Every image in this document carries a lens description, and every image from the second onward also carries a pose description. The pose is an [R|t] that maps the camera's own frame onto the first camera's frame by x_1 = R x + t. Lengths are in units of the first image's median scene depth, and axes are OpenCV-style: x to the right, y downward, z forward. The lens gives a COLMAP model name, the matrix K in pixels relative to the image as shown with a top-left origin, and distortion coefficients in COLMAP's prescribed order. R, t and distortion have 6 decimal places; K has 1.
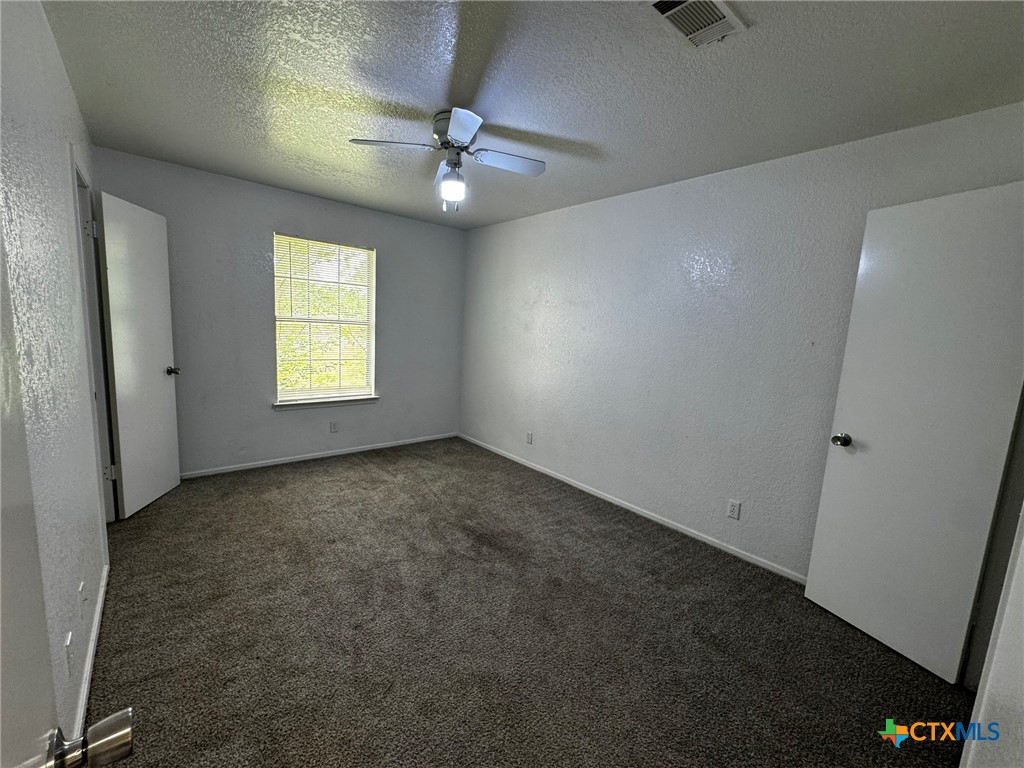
lens RADIAL K [[409.5, 0, 512.6], [0, 409.5, 381.2], [0, 0, 1]] dist [-0.002868, 0.000416]
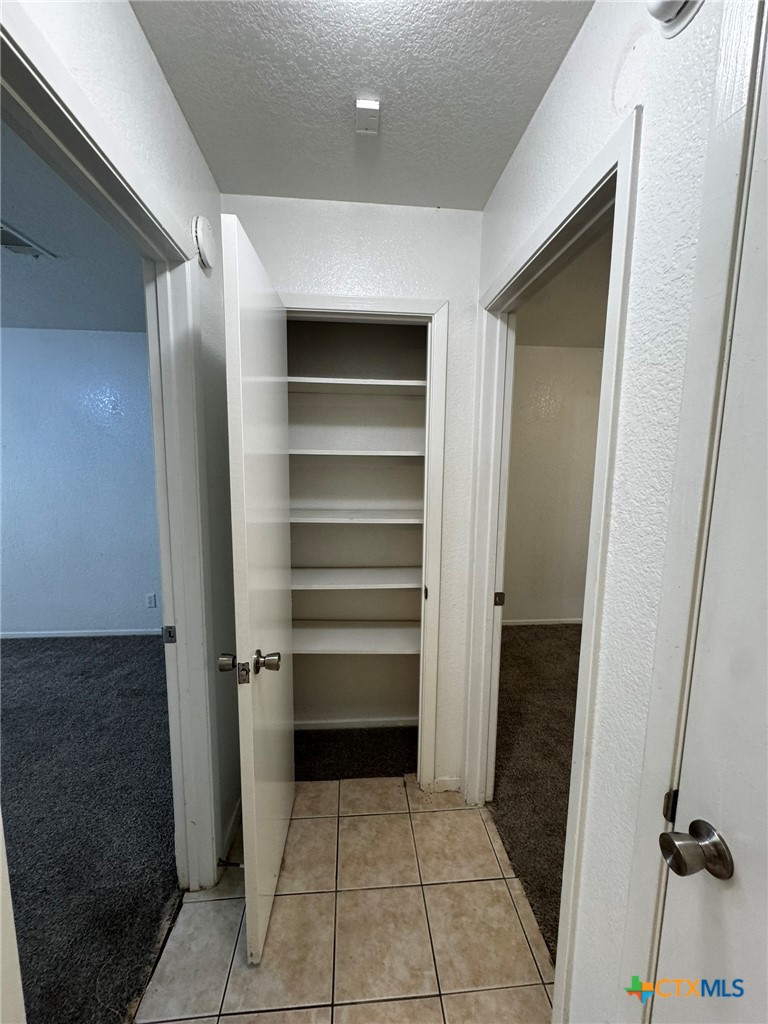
lens RADIAL K [[409.5, 0, 381.5], [0, 409.5, 512.1], [0, 0, 1]] dist [-0.002868, 0.000416]
pose [[0.593170, -0.163191, 0.788364, 0.002071], [0.143313, 0.985004, 0.096066, 0.018043], [-0.792219, 0.056000, 0.607662, -0.357256]]
